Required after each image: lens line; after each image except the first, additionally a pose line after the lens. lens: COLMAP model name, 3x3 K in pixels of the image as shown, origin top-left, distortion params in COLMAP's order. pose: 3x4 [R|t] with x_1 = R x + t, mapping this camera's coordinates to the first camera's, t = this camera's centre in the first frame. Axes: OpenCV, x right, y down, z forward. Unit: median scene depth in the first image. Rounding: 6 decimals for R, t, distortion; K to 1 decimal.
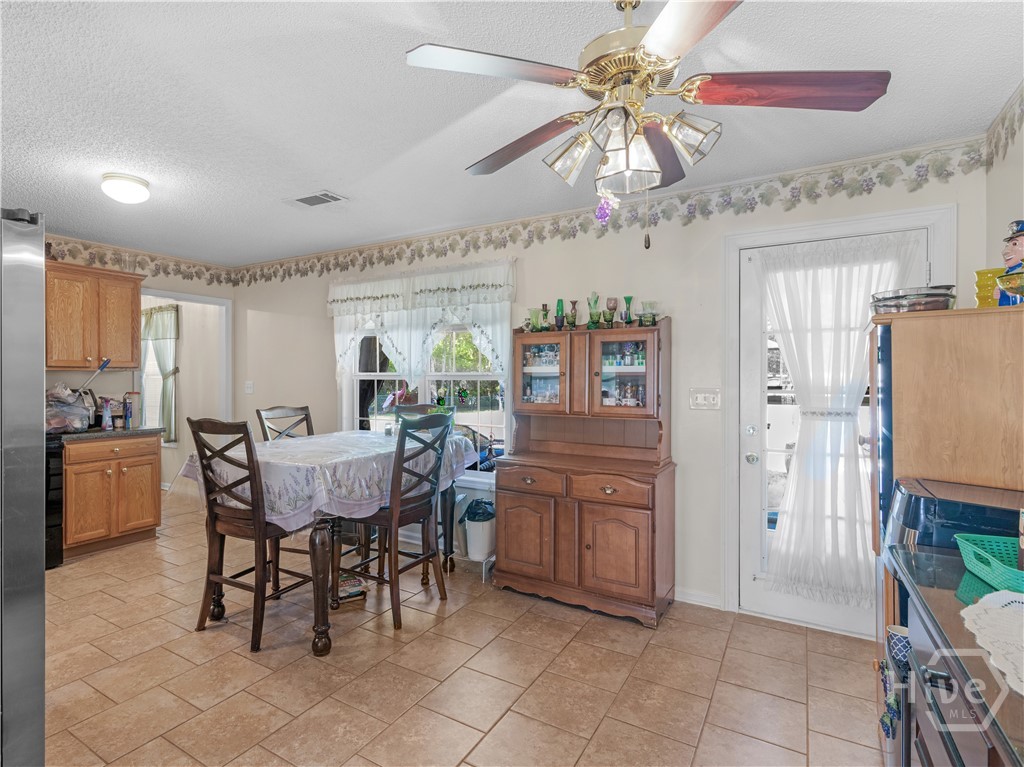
lens RADIAL K [[532.2, 0, 477.5], [0, 532.2, 382.2], [0, 0, 1]] dist [-0.001124, -0.000246]
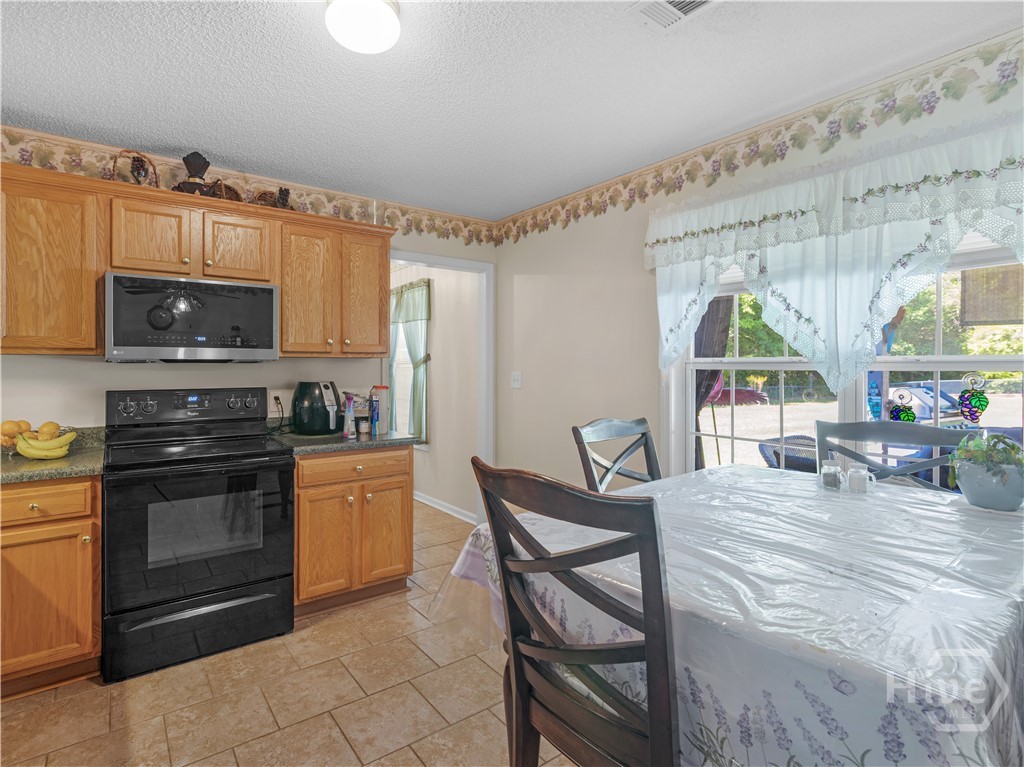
lens RADIAL K [[532.2, 0, 477.5], [0, 532.2, 382.2], [0, 0, 1]] dist [-0.001124, -0.000246]
pose [[0.917648, 0.012259, -0.397204, -0.233352], [-0.004574, 0.999784, 0.020291, -0.002349], [0.397367, -0.016803, 0.917506, 0.380248]]
